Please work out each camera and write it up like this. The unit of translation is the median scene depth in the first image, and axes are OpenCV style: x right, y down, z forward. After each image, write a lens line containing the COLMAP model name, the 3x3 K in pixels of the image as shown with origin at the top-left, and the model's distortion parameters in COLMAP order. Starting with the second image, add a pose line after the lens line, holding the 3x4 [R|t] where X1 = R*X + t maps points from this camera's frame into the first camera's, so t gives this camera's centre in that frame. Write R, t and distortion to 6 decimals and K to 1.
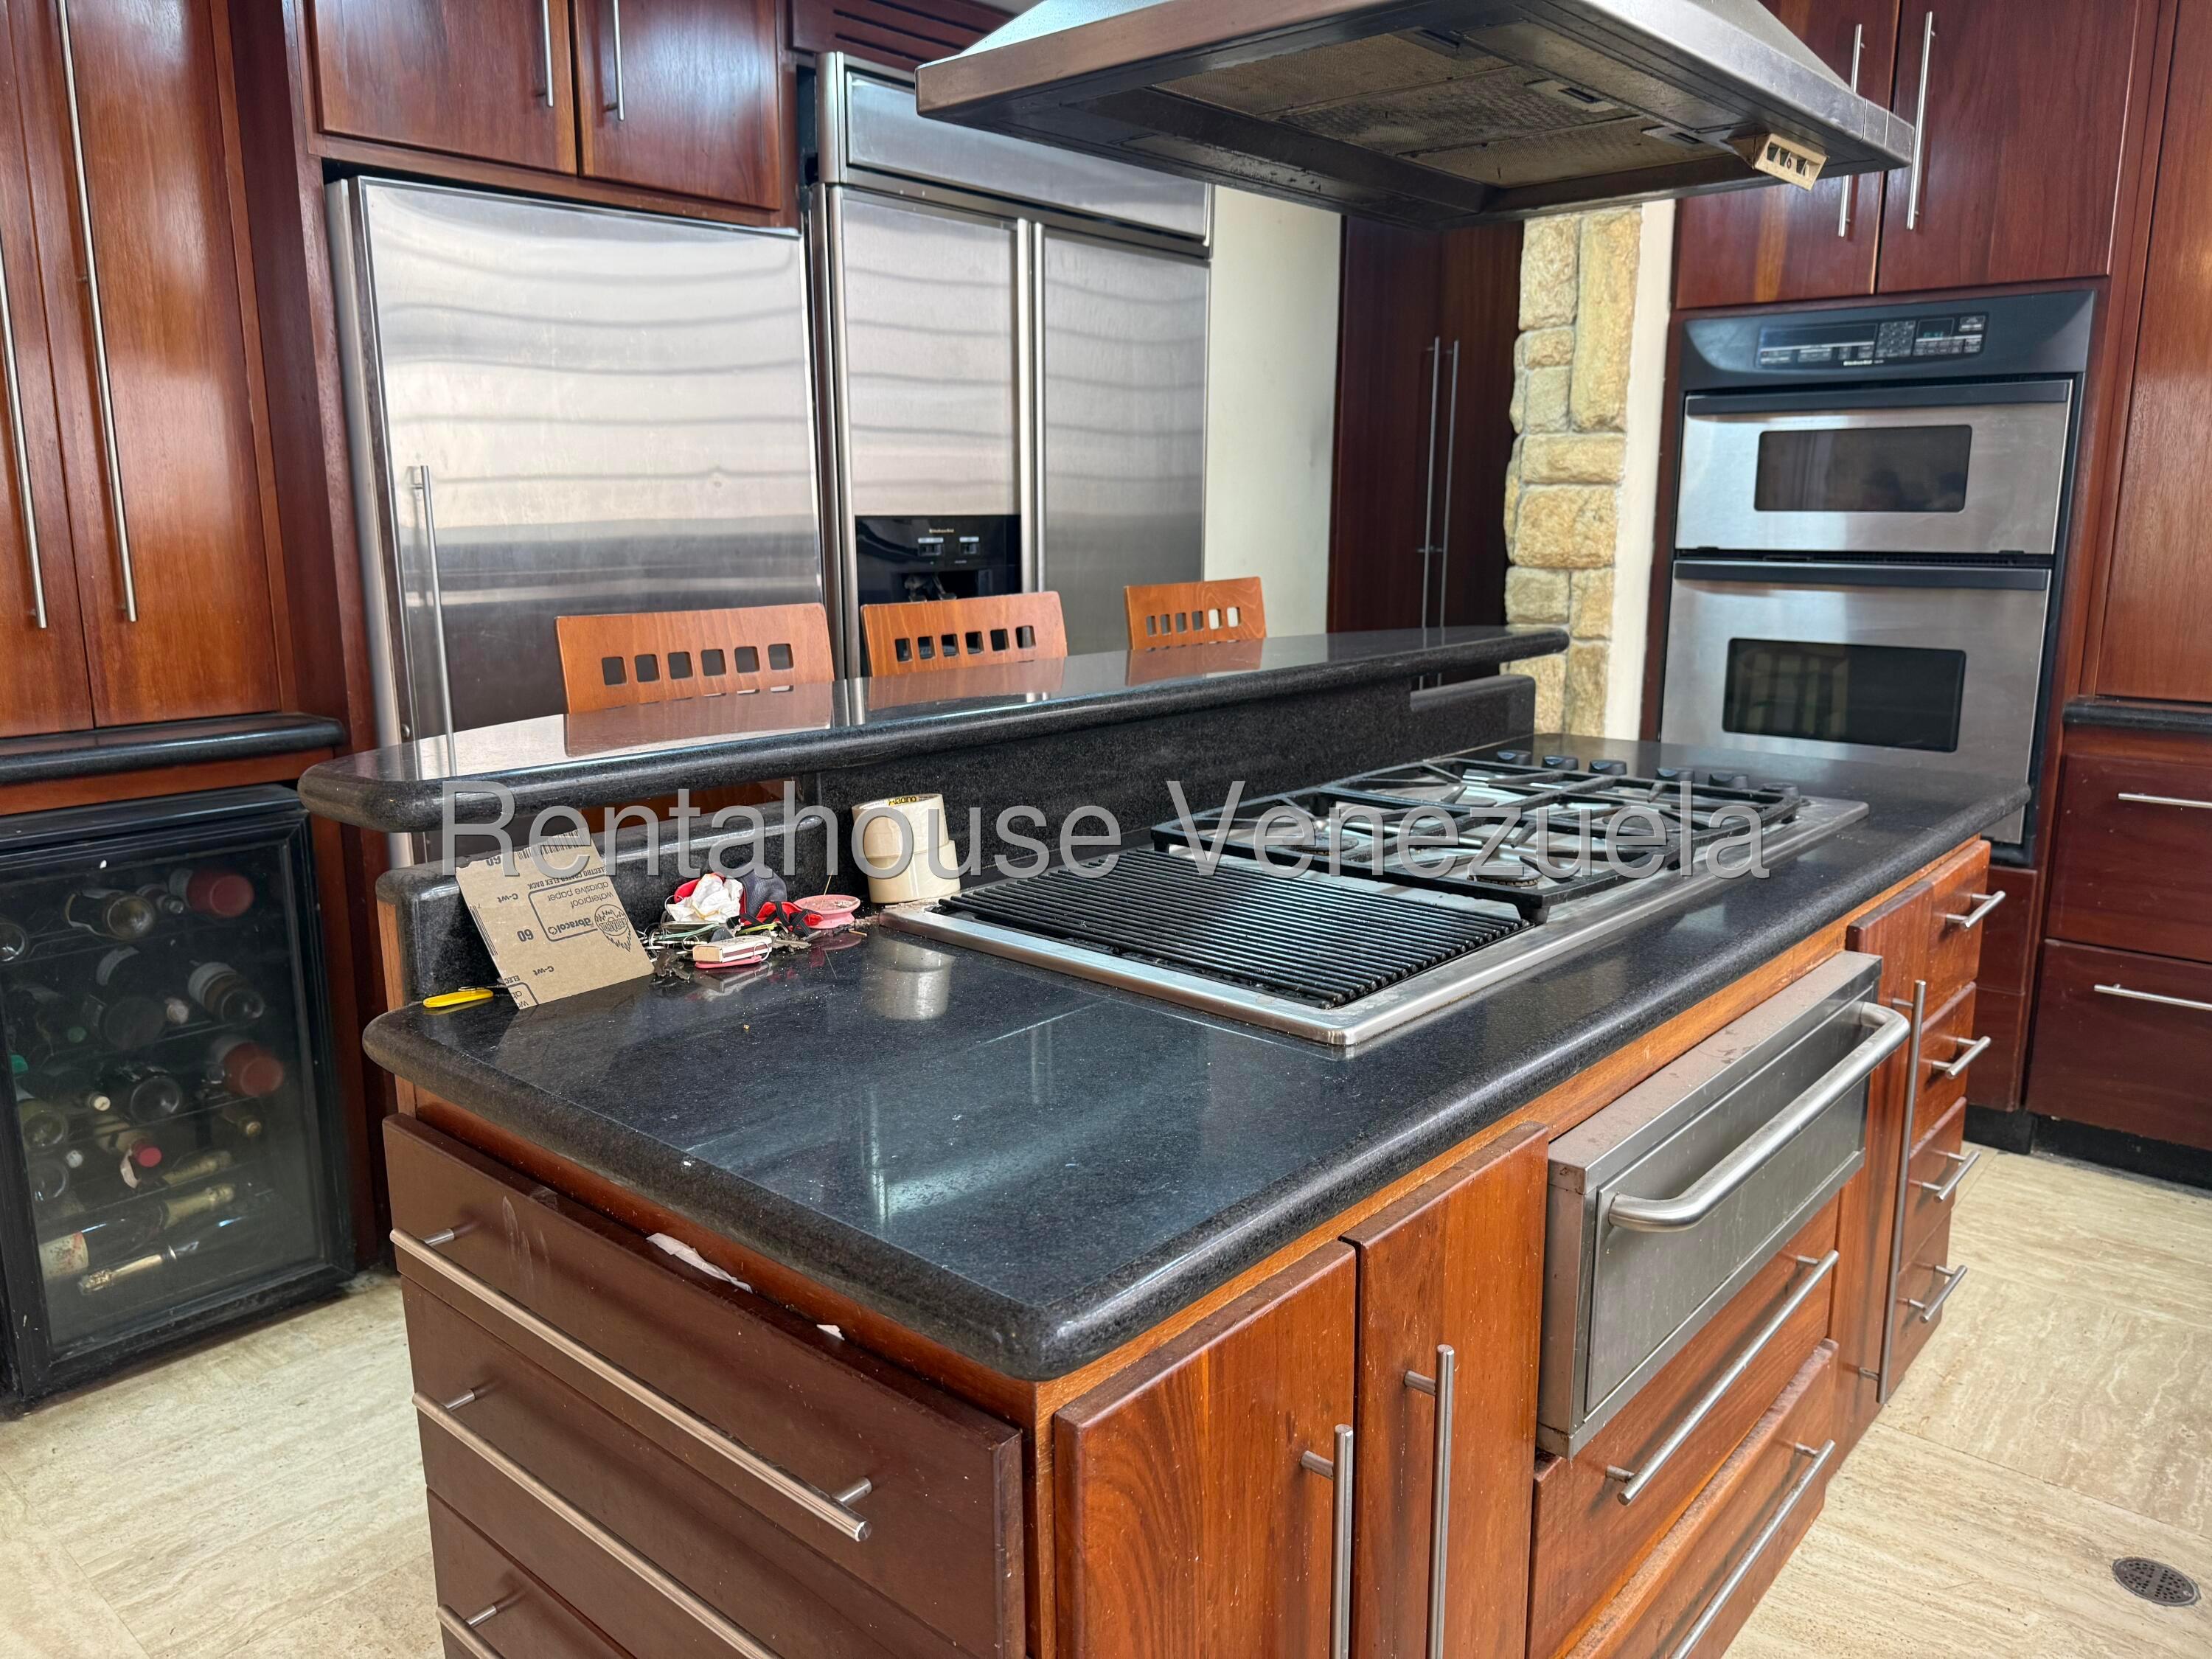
lens RADIAL K [[1568.8, 0, 1130.4], [0, 1568.8, 836.8], [0, 0, 1]] dist [0.043605, -0.048768]
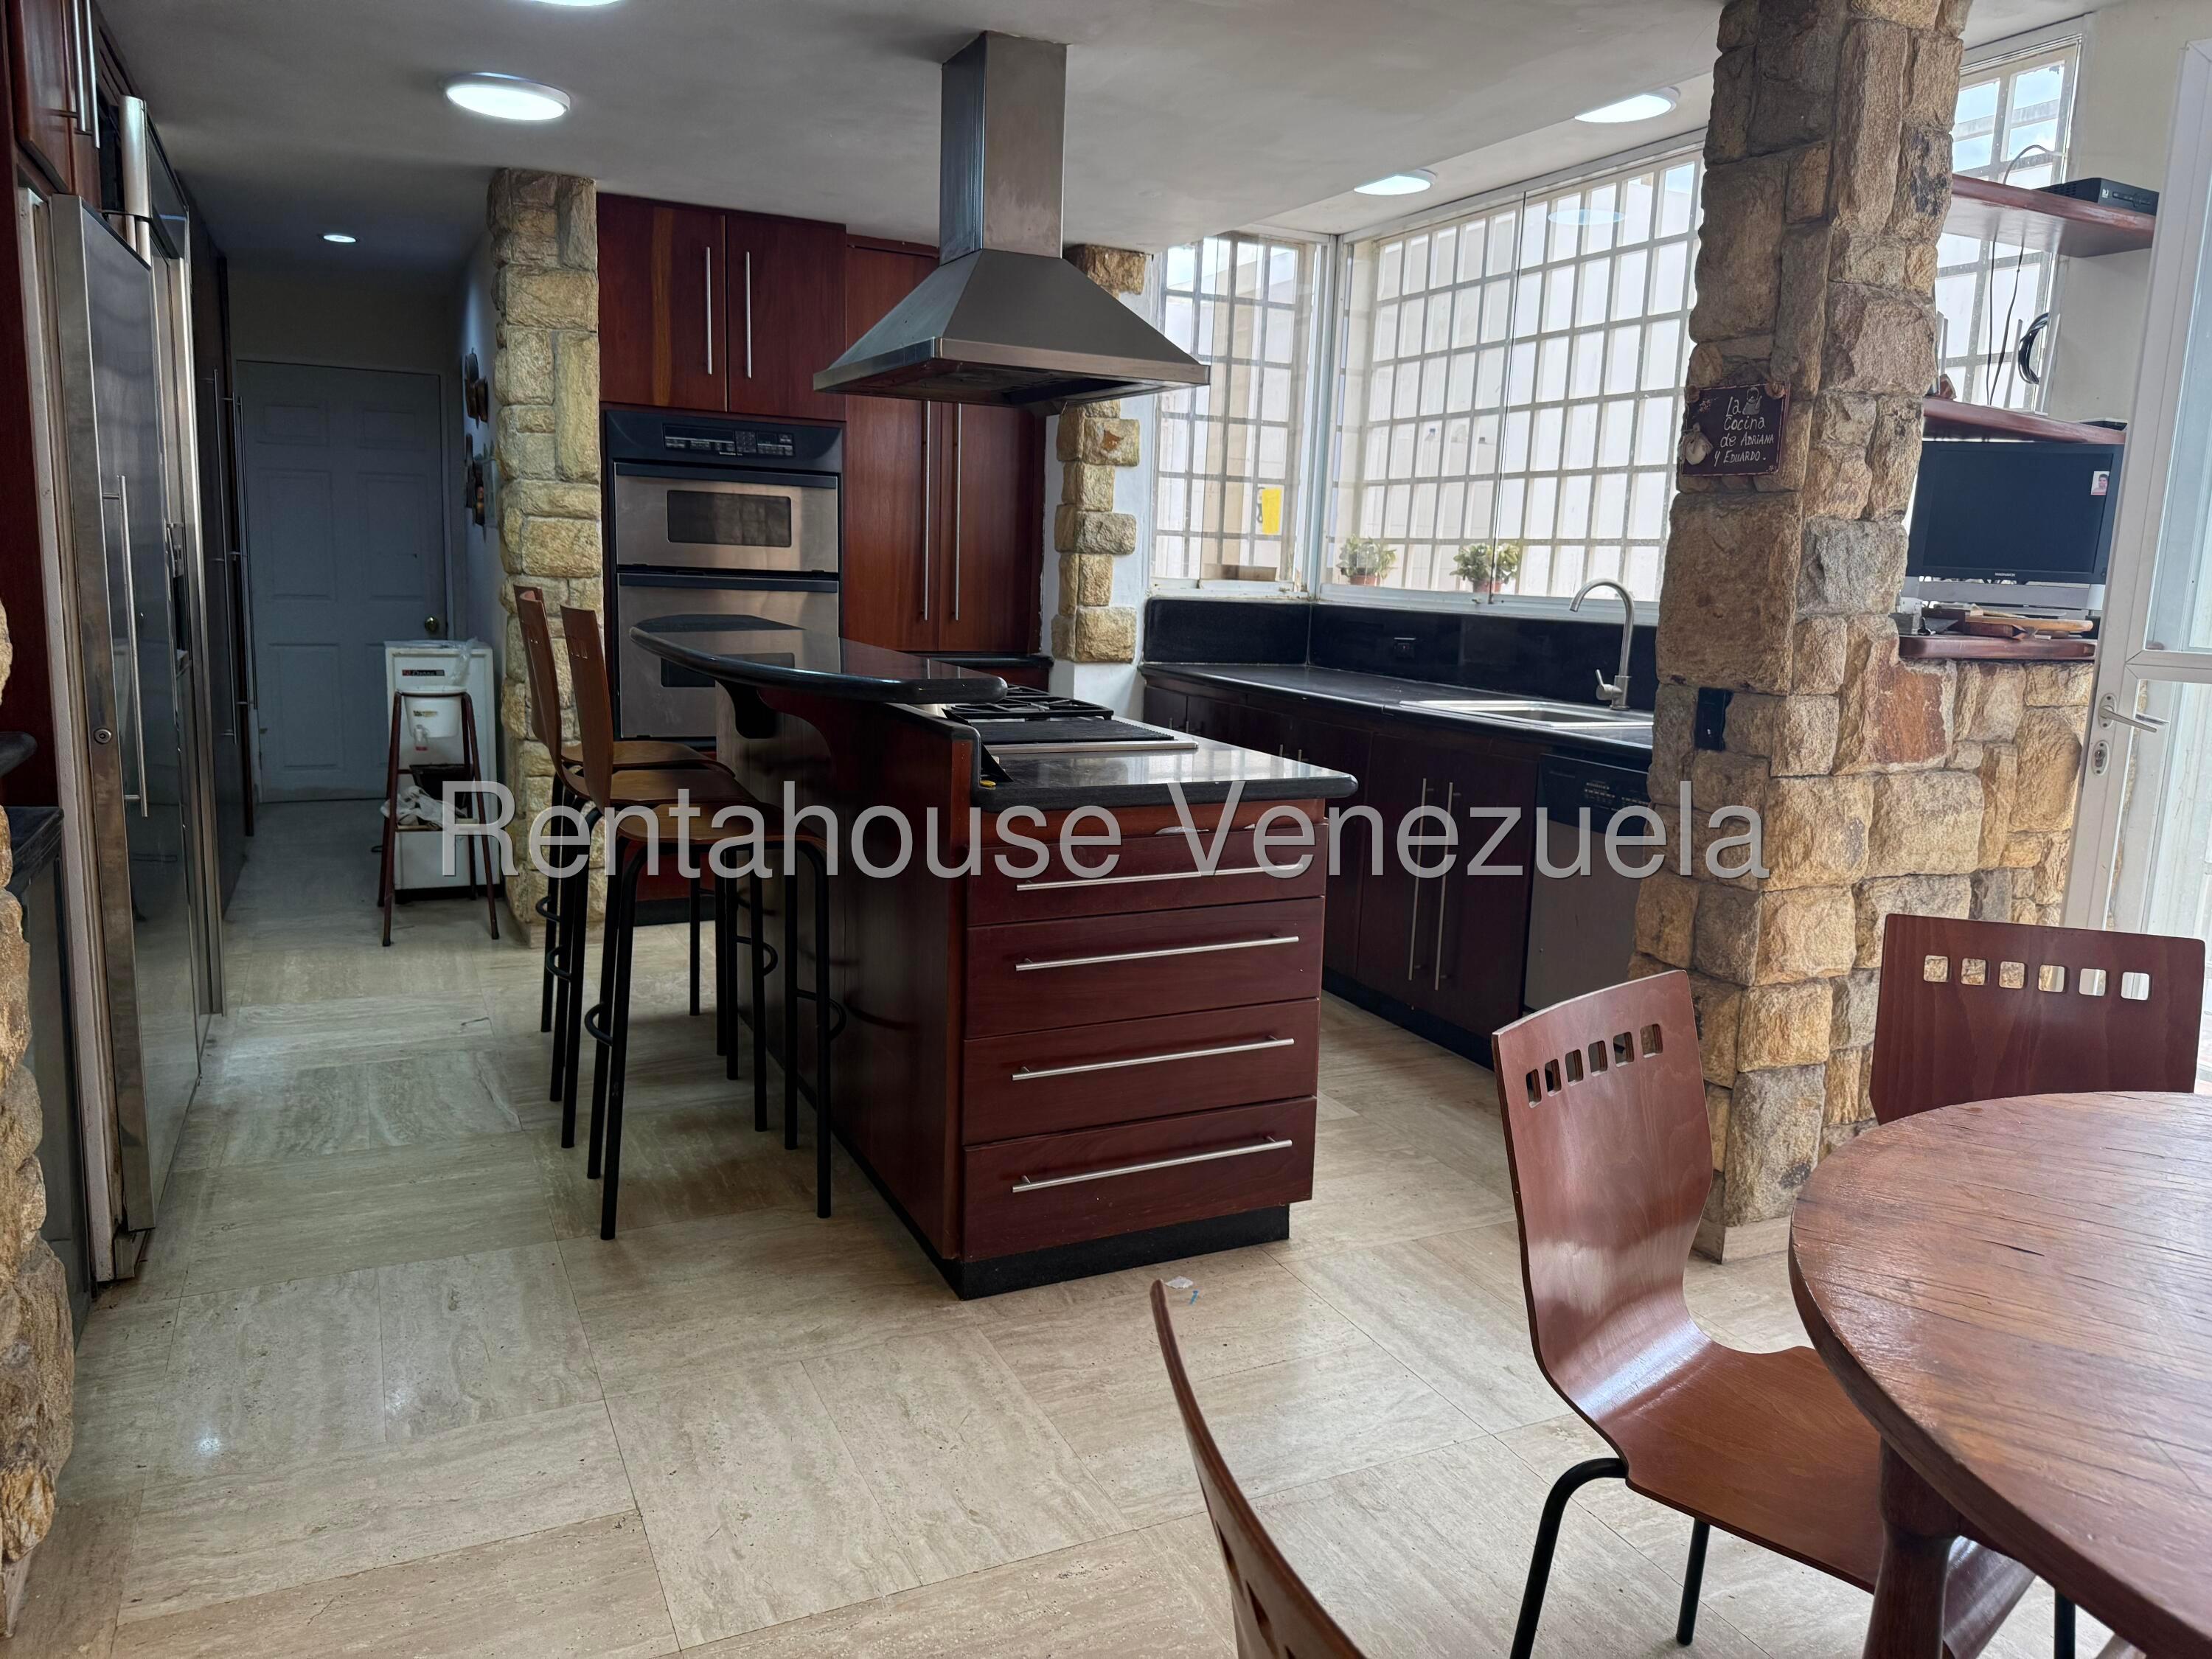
lens RADIAL K [[1563.9, 0, 1118.3], [0, 1563.9, 825.2], [0, 0, 1]] dist [0.131781, -0.233744]
pose [[0.416426, -0.149102, 0.896860, -0.870413], [0.137053, 0.985483, 0.100199, -0.027691], [-0.898780, 0.081192, 0.430815, -0.039214]]
